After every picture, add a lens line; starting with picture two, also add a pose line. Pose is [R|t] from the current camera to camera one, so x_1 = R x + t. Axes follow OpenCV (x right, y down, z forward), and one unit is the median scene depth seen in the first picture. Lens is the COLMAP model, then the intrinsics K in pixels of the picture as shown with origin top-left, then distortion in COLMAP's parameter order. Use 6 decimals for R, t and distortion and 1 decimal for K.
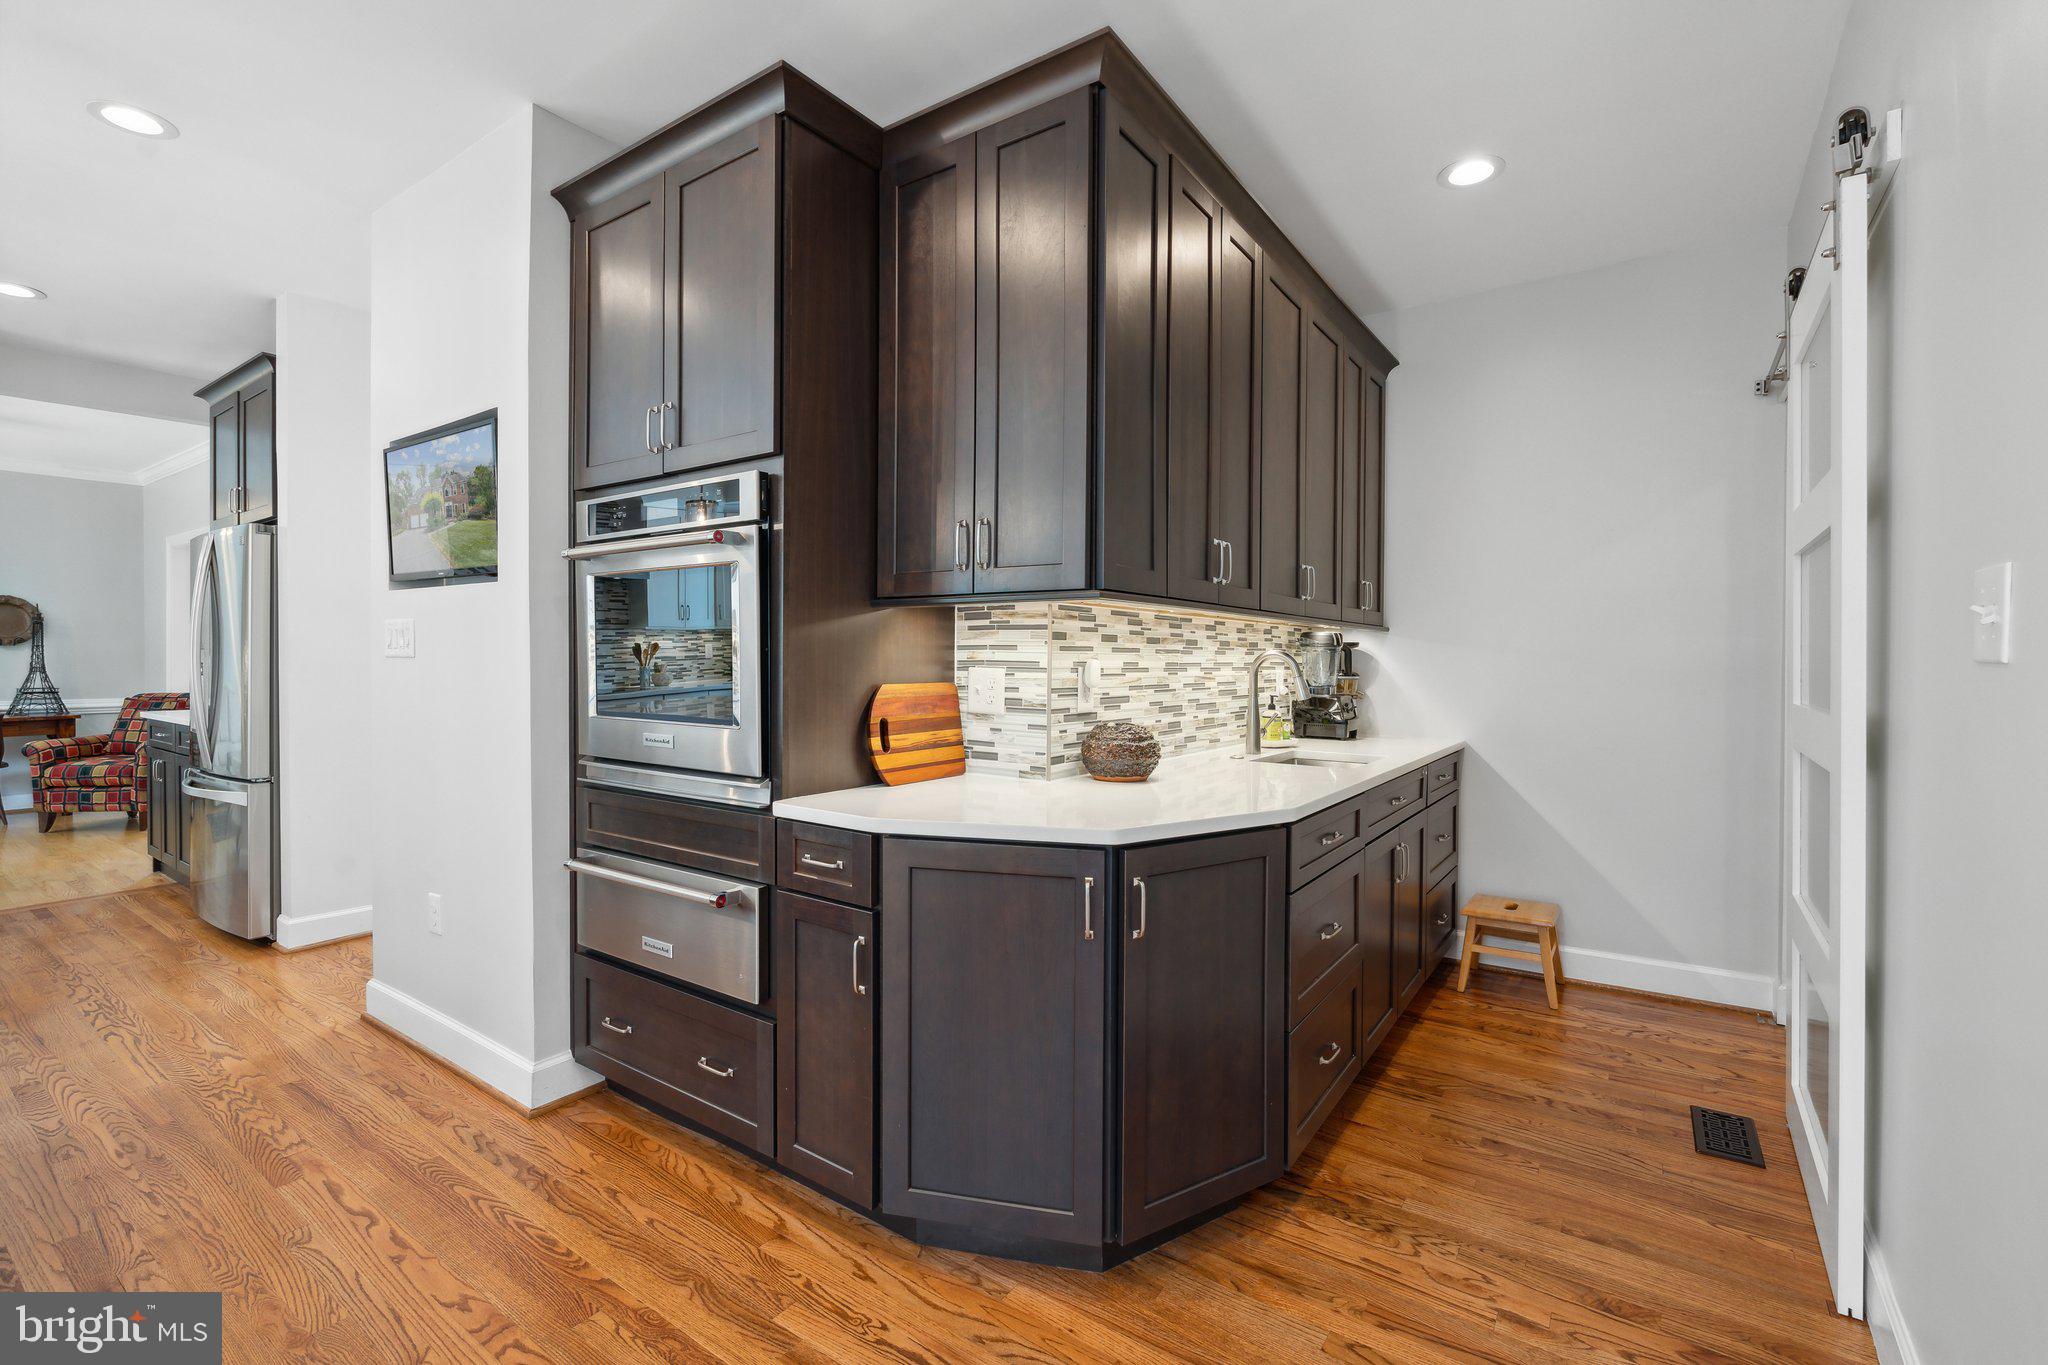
lens RADIAL K [[909.0, 0, 1025.2], [0, 909.0, 657.6], [0, 0, 1]] dist [-0.005864, 0.000121]
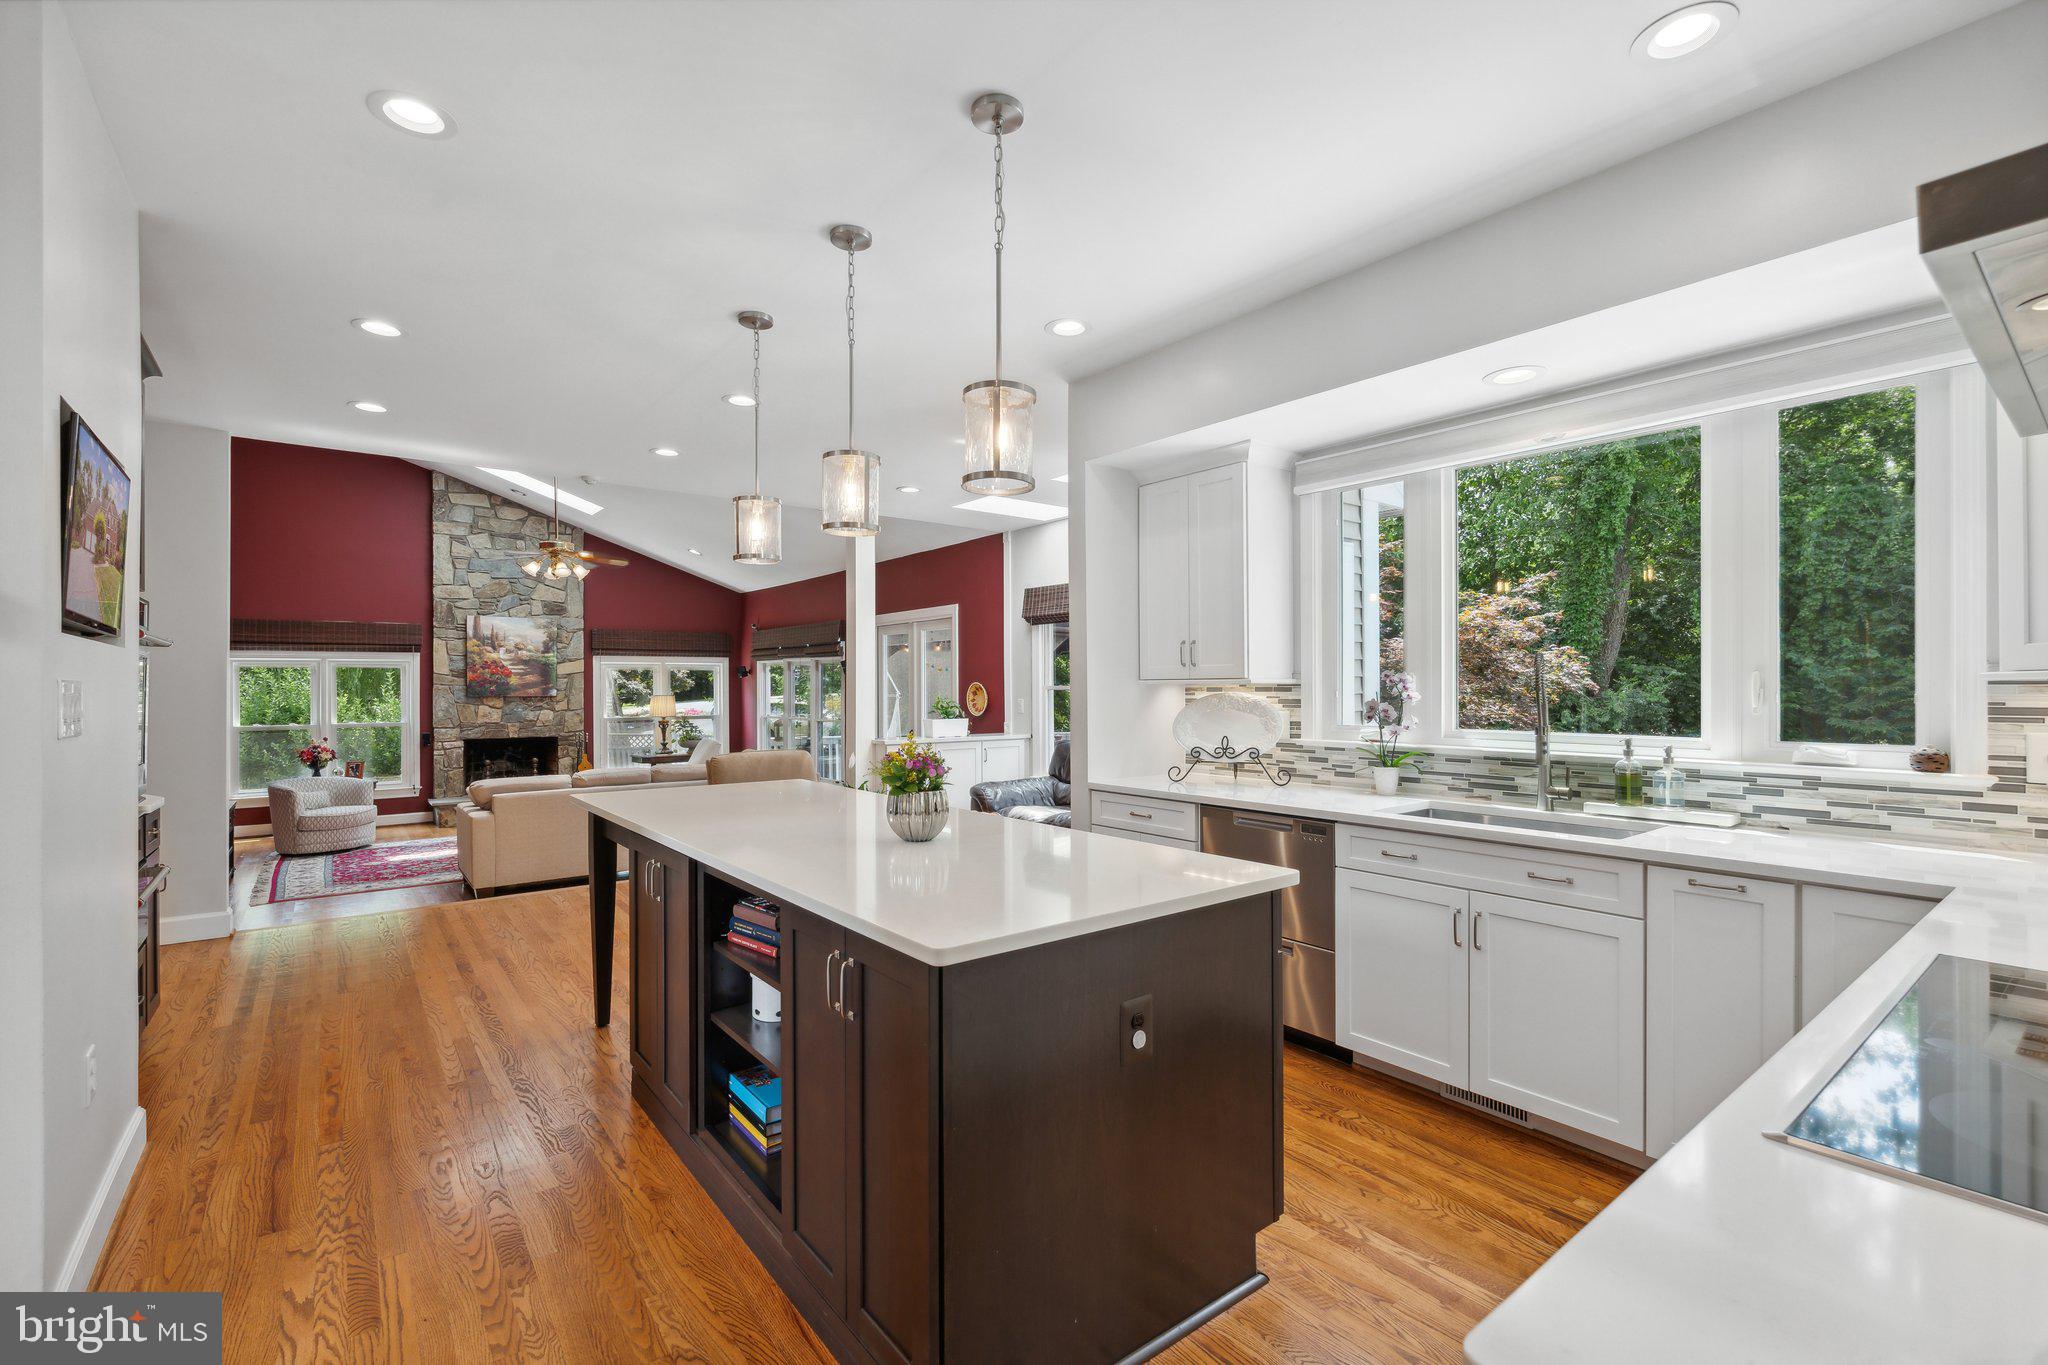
lens RADIAL K [[909.0, 0, 1020.8], [0, 909.0, 687.8], [0, 0, 1]] dist [-0.005864, 0.000121]
pose [[-0.954837, 0.001239, 0.297127, -2.008122], [0.003520, 0.999968, 0.007142, -0.050229], [-0.297109, 0.007866, -0.954811, 1.848946]]
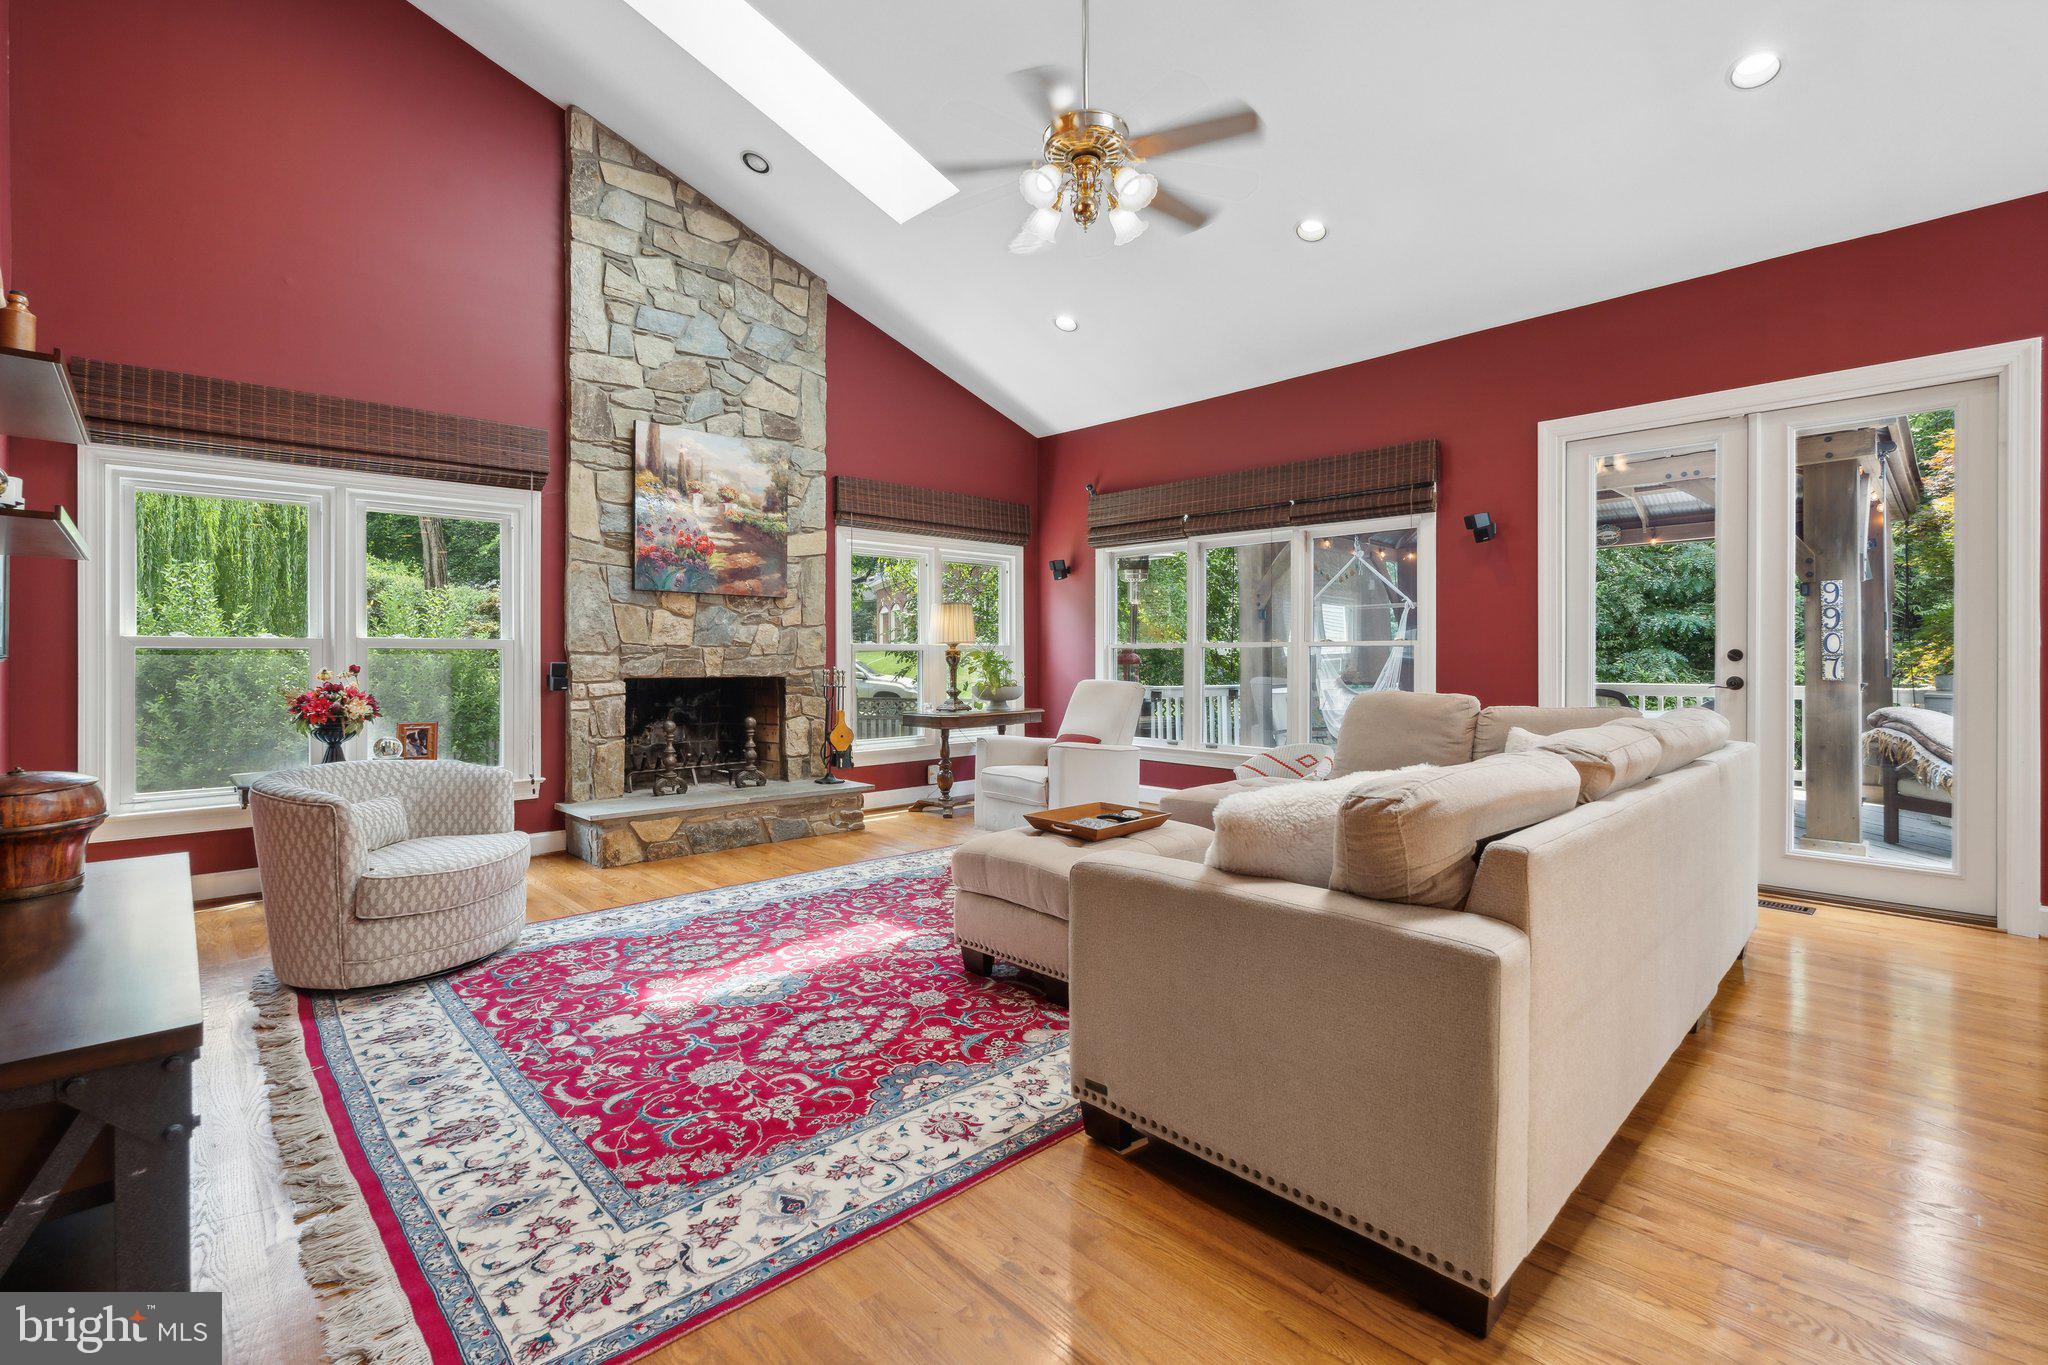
lens RADIAL K [[909.0, 0, 1010.0], [0, 909.0, 662.1], [0, 0, 1]] dist [-0.005864, 0.000121]
pose [[-0.978967, 0.002732, 0.203999, -1.912281], [0.004026, 0.999974, 0.005930, -0.041846], [-0.203978, 0.006626, -0.978953, 1.793159]]
